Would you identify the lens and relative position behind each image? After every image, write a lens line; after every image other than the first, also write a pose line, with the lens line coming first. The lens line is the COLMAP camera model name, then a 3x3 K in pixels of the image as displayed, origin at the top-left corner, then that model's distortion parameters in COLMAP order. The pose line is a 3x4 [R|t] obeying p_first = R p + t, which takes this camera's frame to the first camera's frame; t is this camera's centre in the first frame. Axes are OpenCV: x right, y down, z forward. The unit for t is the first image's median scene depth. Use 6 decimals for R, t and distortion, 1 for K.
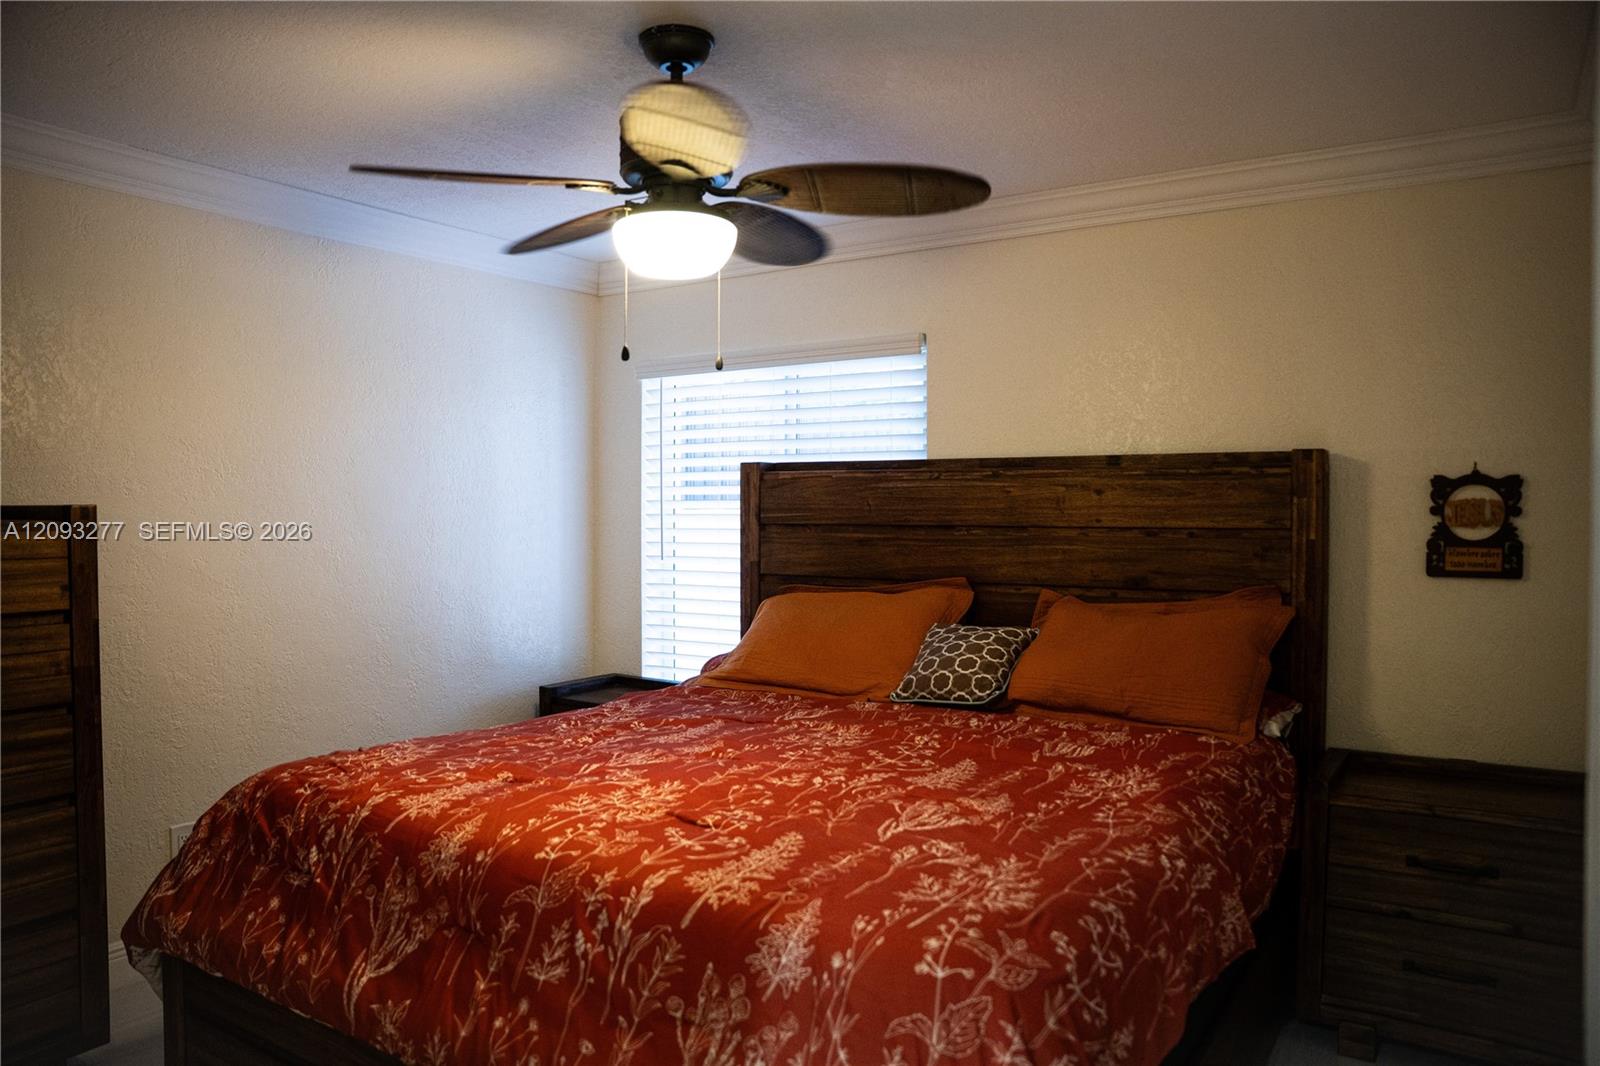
lens RADIAL K [[1099.3, 0, 800.0], [0, 1099.3, 533.0], [0, 0, 1]] dist [-0.178376, 0.125072]
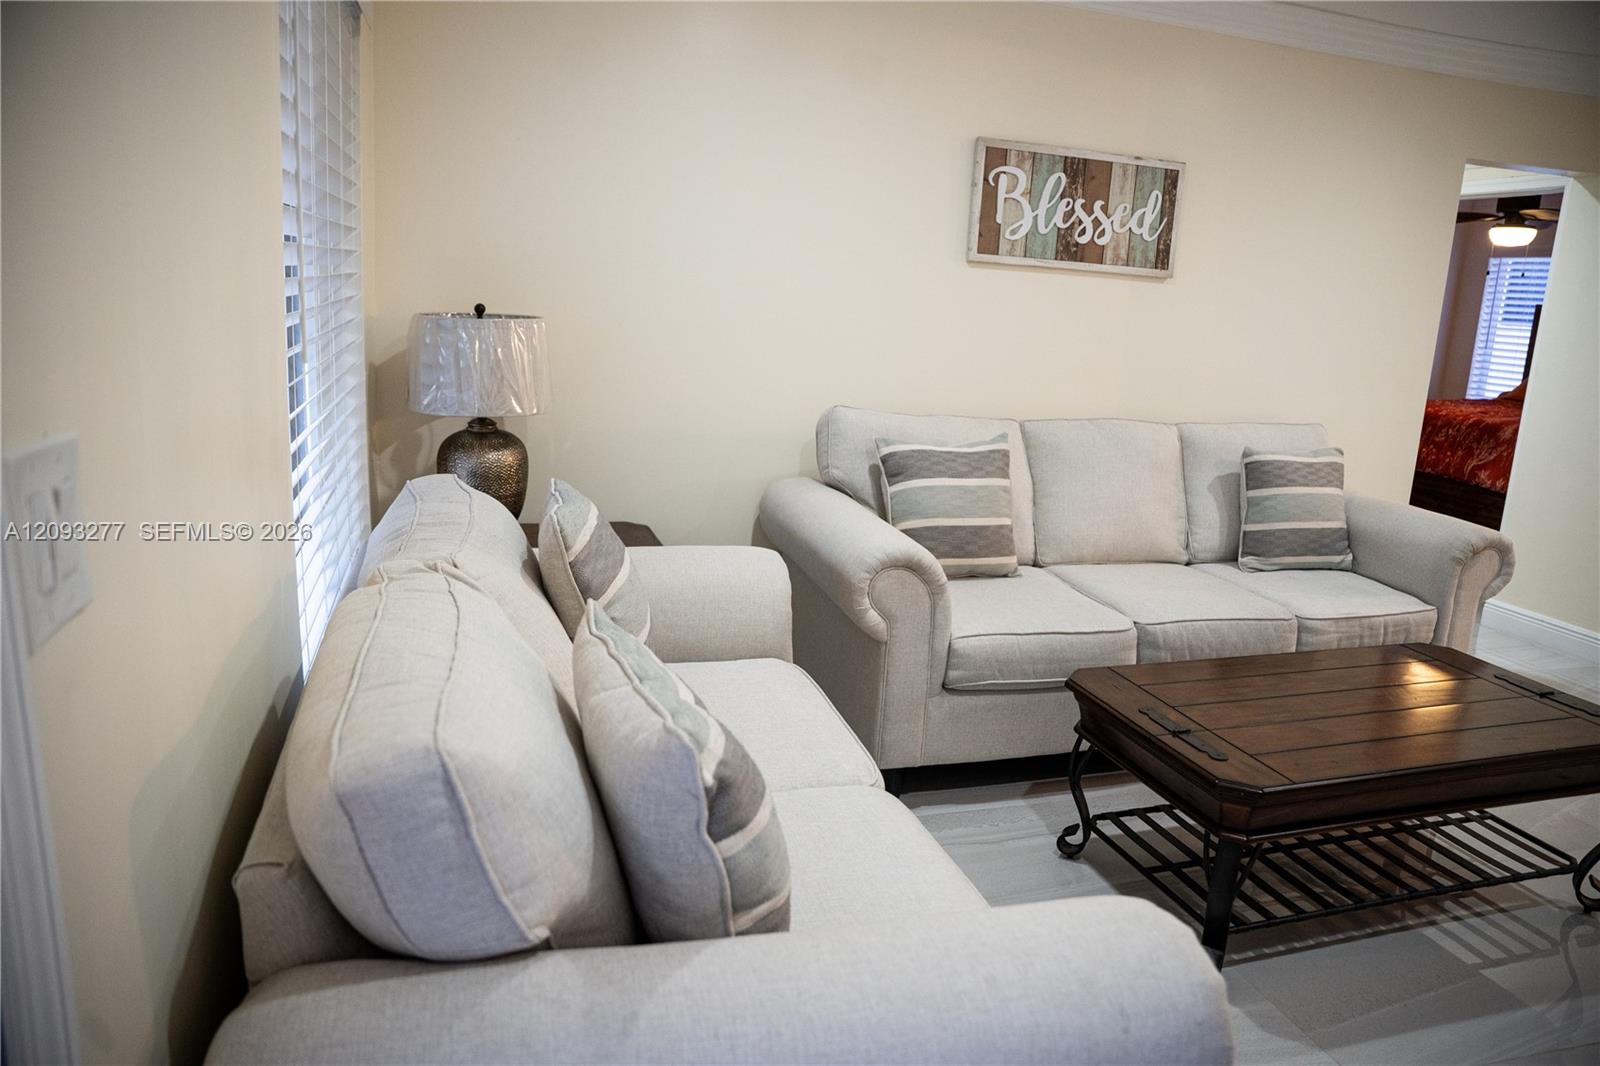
lens RADIAL K [[1099.3, 0, 800.0], [0, 1099.3, 533.0], [0, 0, 1]] dist [-0.178376, 0.125072]
pose [[0.765575, 0.180472, -0.617515, 0.309160], [-0.063854, 0.976424, 0.206201, 0.084302], [0.640170, -0.118431, 0.759049, -2.698875]]
